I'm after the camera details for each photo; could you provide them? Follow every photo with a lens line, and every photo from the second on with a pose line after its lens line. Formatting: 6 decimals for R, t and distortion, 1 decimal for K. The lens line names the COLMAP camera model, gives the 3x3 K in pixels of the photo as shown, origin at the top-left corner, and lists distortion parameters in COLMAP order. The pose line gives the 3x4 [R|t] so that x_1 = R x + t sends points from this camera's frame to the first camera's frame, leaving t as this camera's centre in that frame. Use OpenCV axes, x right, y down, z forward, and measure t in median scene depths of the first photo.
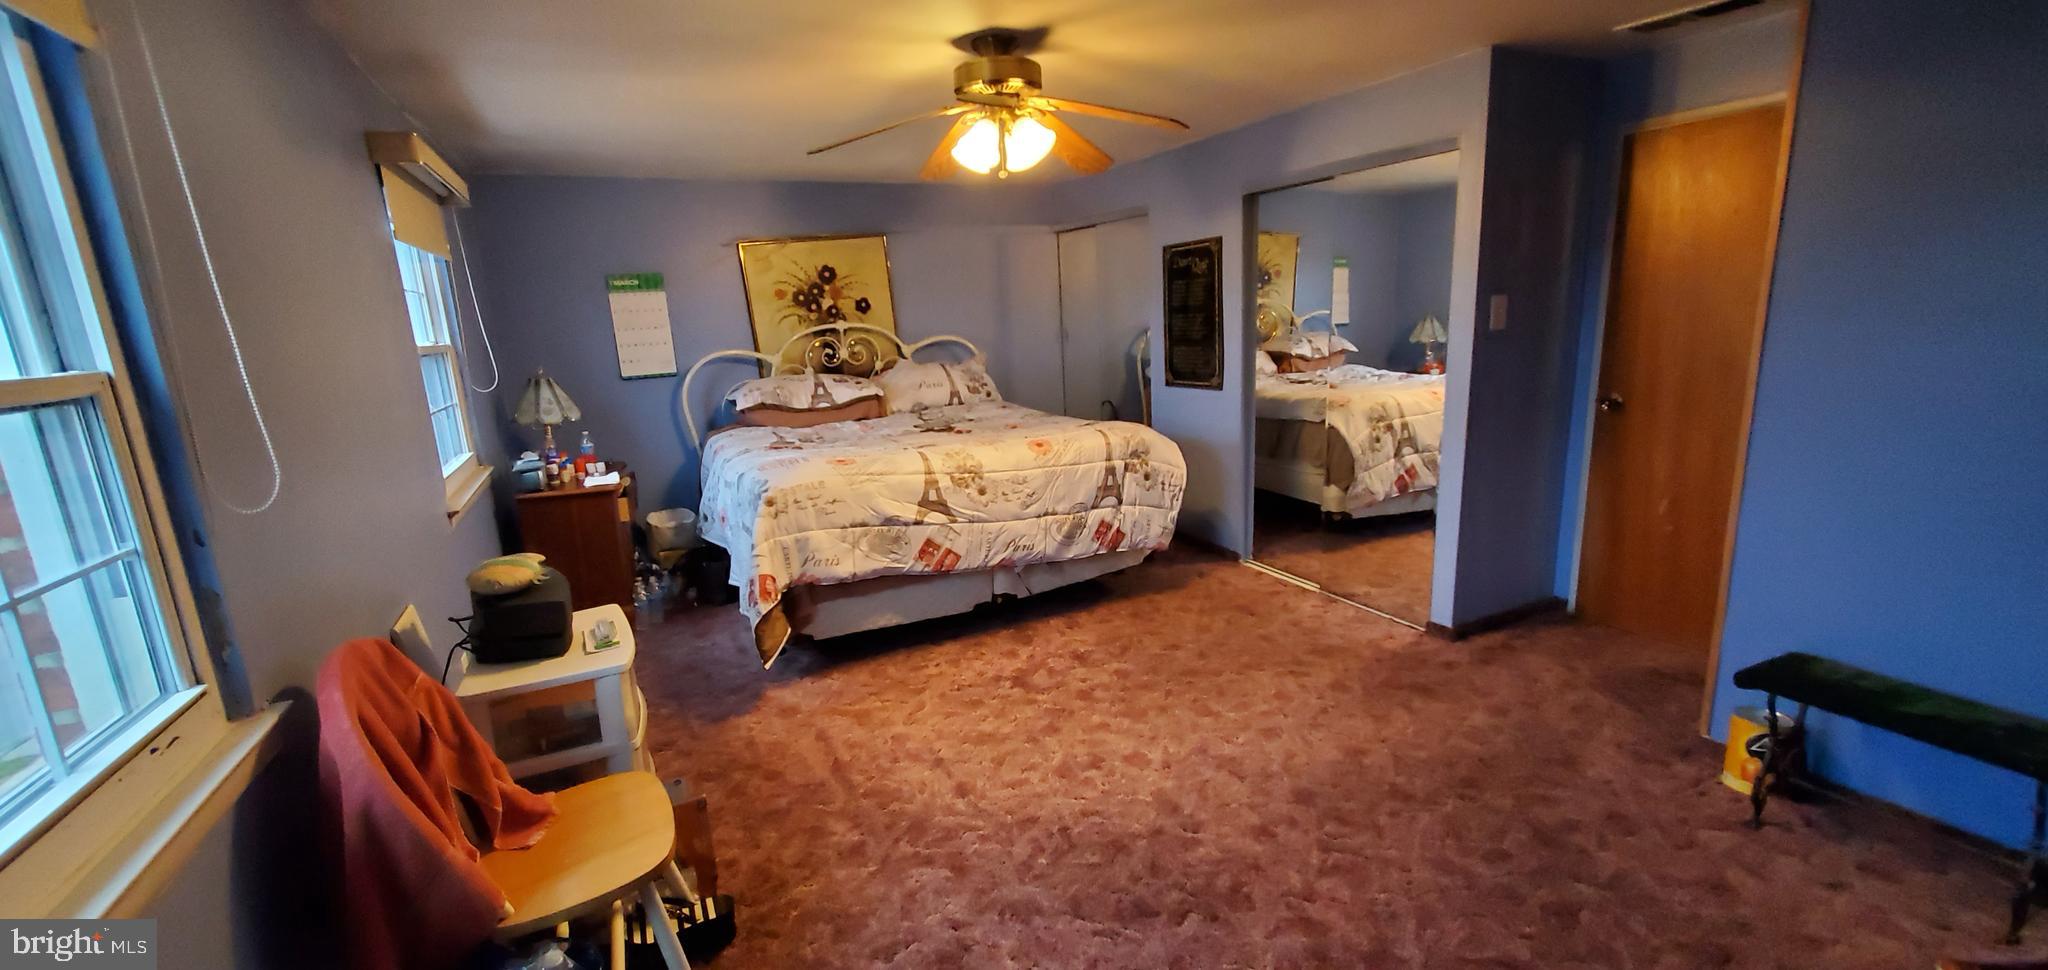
lens RADIAL K [[808.6, 0, 1013.0], [0, 808.6, 488.1], [0, 0, 1]] dist [0.008592, -0.001261]
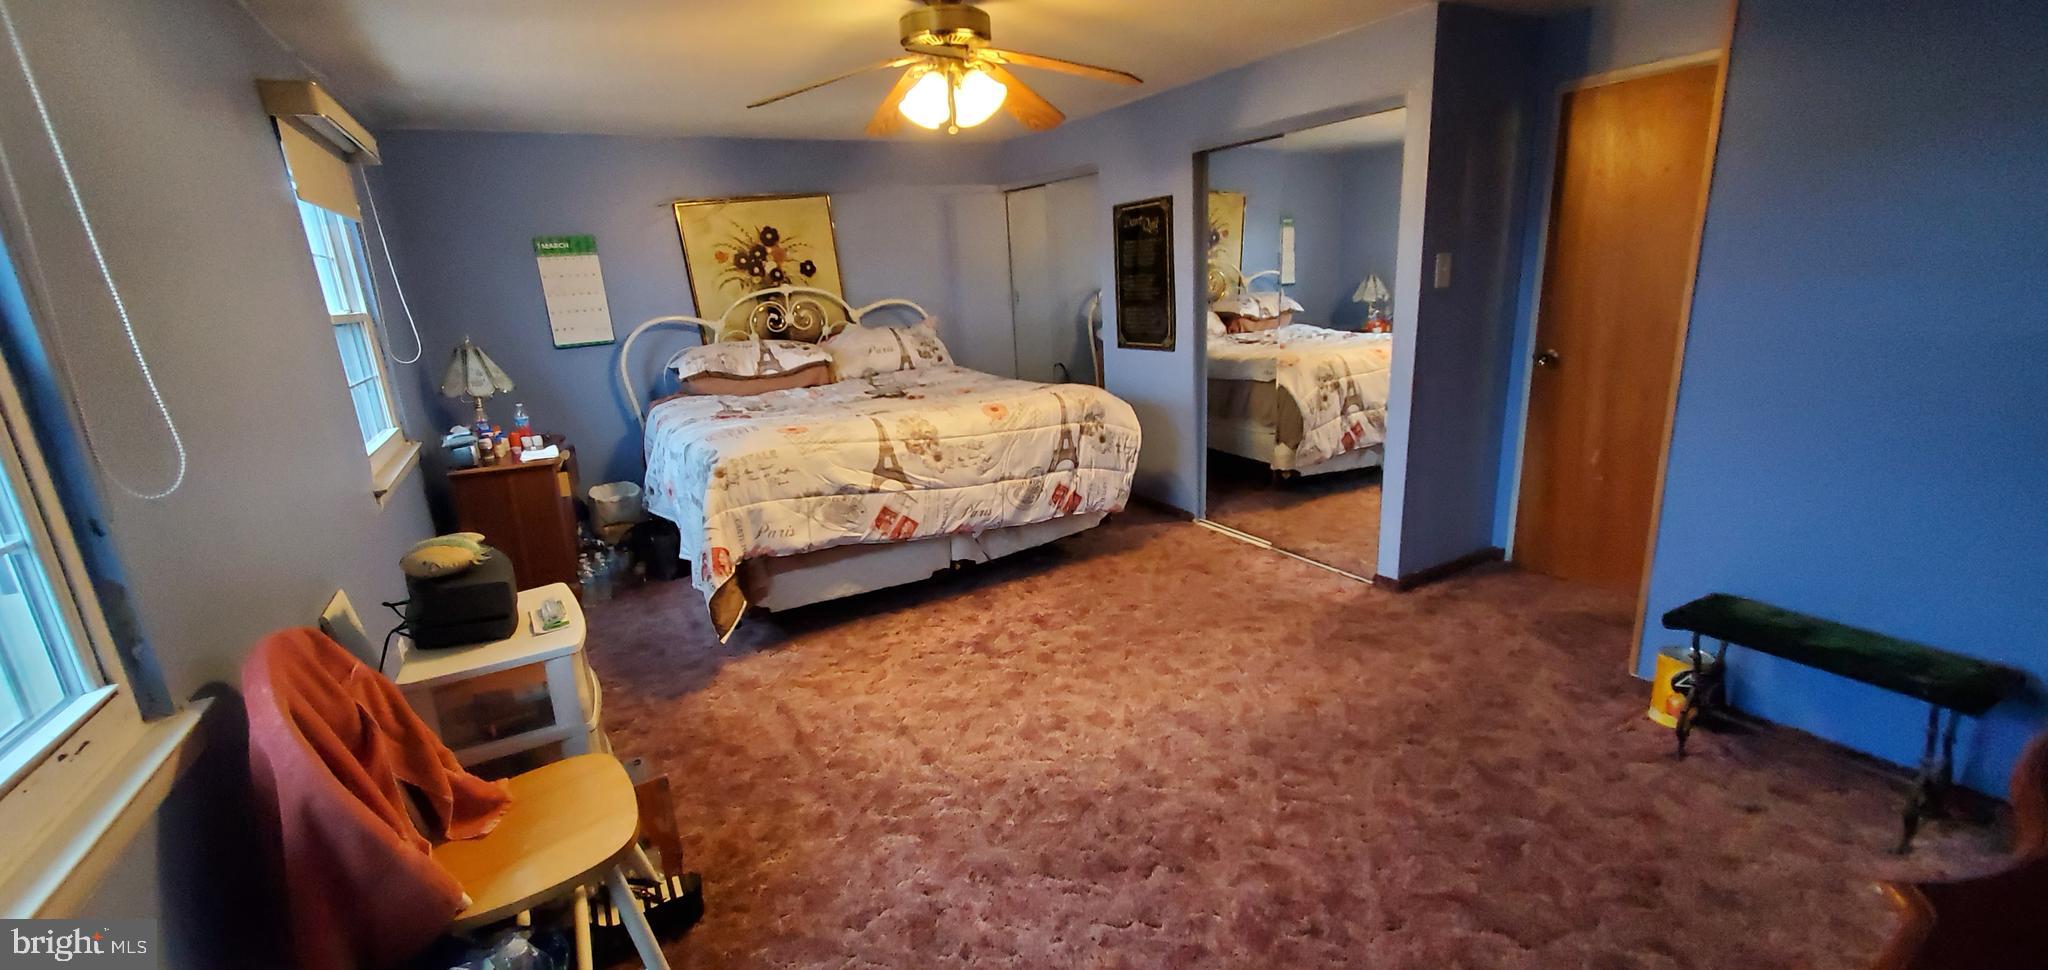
lens RADIAL K [[808.6, 0, 1012.6], [0, 808.6, 488.1], [0, 0, 1]] dist [0.008592, -0.001261]
pose [[0.997883, -0.023885, 0.060487, -0.008054], [0.021214, 0.998787, 0.044425, -0.000510], [-0.061475, -0.043047, 0.997180, 0.007235]]
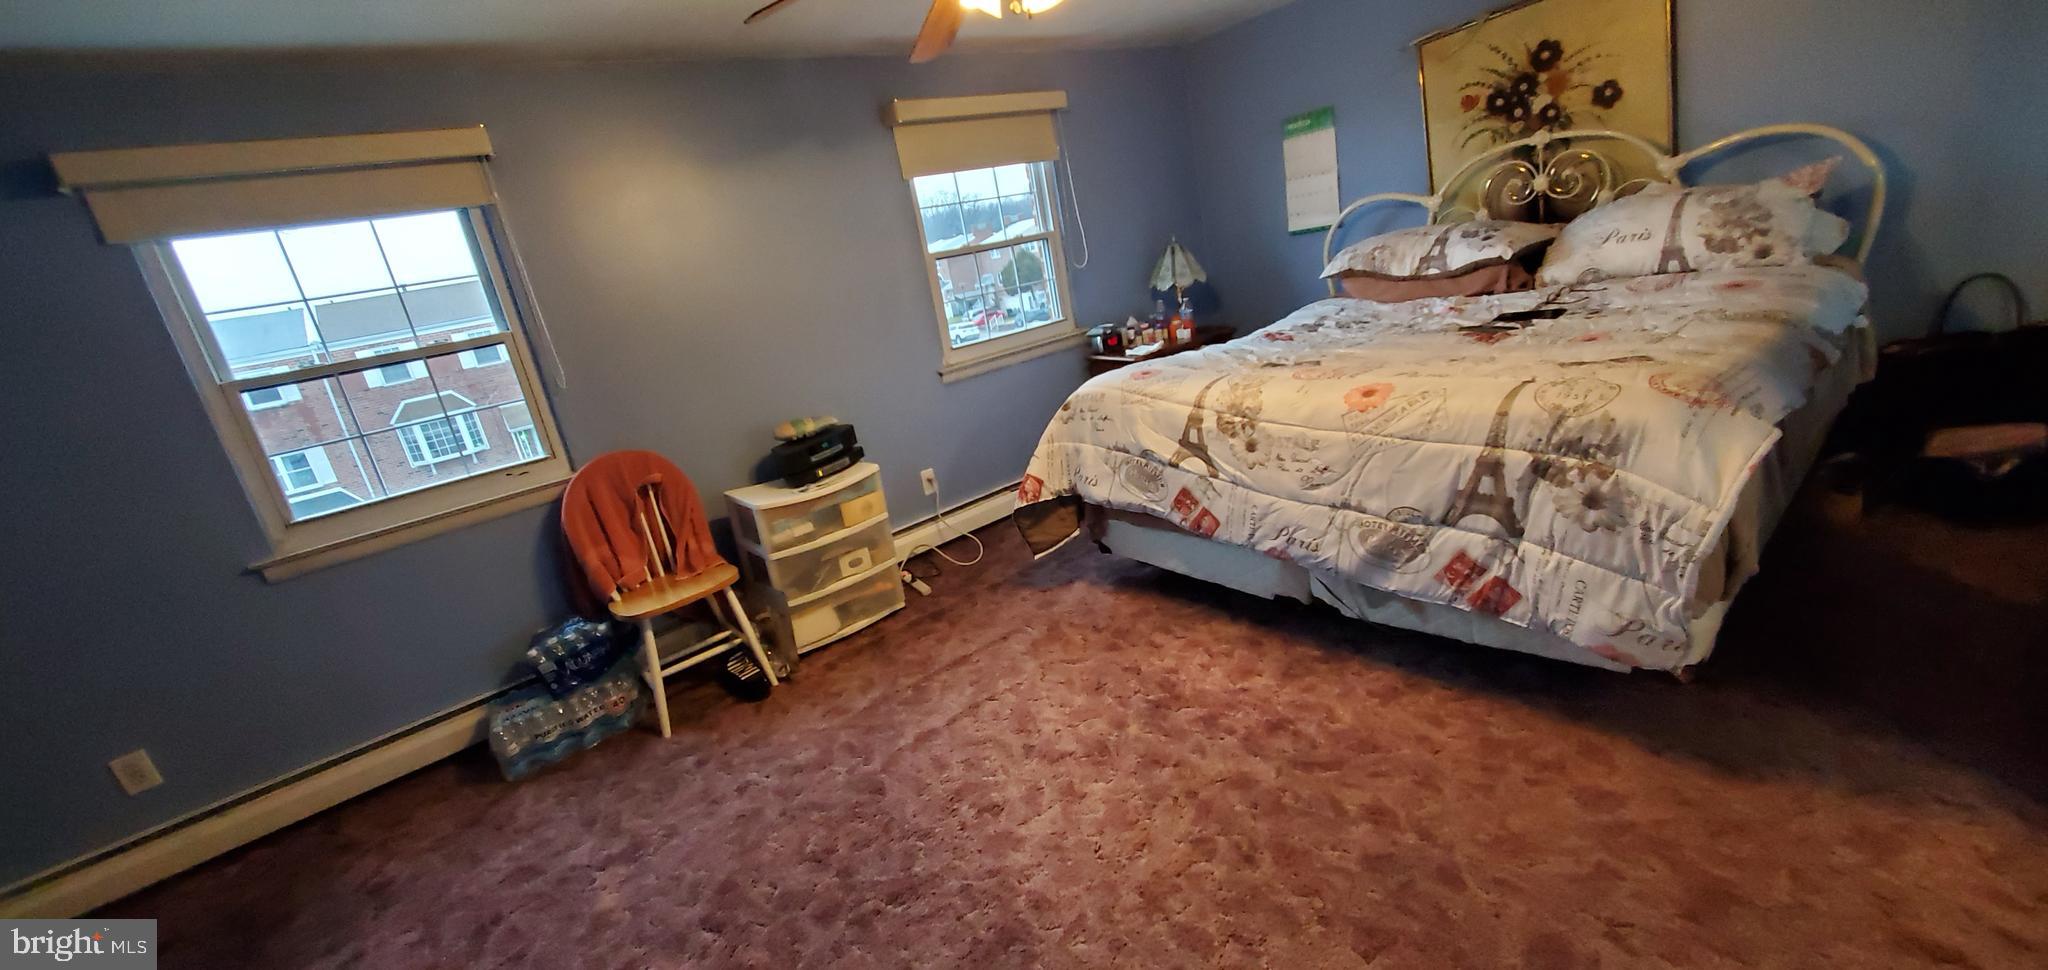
lens RADIAL K [[808.6, 0, 1018.8], [0, 808.6, 488.8], [0, 0, 1]] dist [0.008592, -0.001261]
pose [[0.208423, 0.296819, -0.931911, 0.591374], [-0.040656, 0.954642, 0.294966, -0.161220], [0.977193, -0.023590, 0.211037, 0.665038]]
